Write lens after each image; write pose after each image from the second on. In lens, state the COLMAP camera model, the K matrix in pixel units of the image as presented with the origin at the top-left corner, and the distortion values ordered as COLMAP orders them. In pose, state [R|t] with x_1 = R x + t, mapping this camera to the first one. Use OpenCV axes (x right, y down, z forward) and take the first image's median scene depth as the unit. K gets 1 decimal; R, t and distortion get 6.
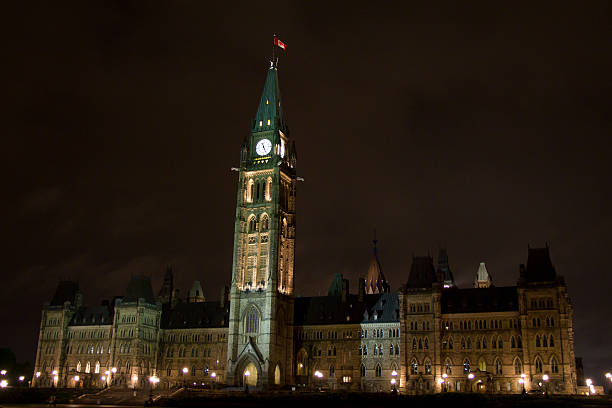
lens RADIAL K [[642.5, 0, 306.0], [0, 642.5, 204.0], [0, 0, 1]] dist [-0.044603, -0.008469]
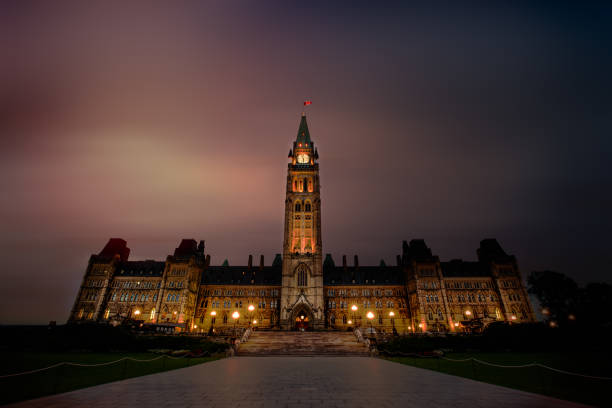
lens RADIAL K [[269.1, 0, 306.0], [0, 269.1, 204.0], [0, 0, 1]] dist [-0.036649, 0.000112]
pose [[0.921666, 0.163978, 0.351629, -0.276216], [-0.100027, 0.976086, -0.193003, 0.139005], [-0.374868, 0.142711, 0.916028, 0.478266]]
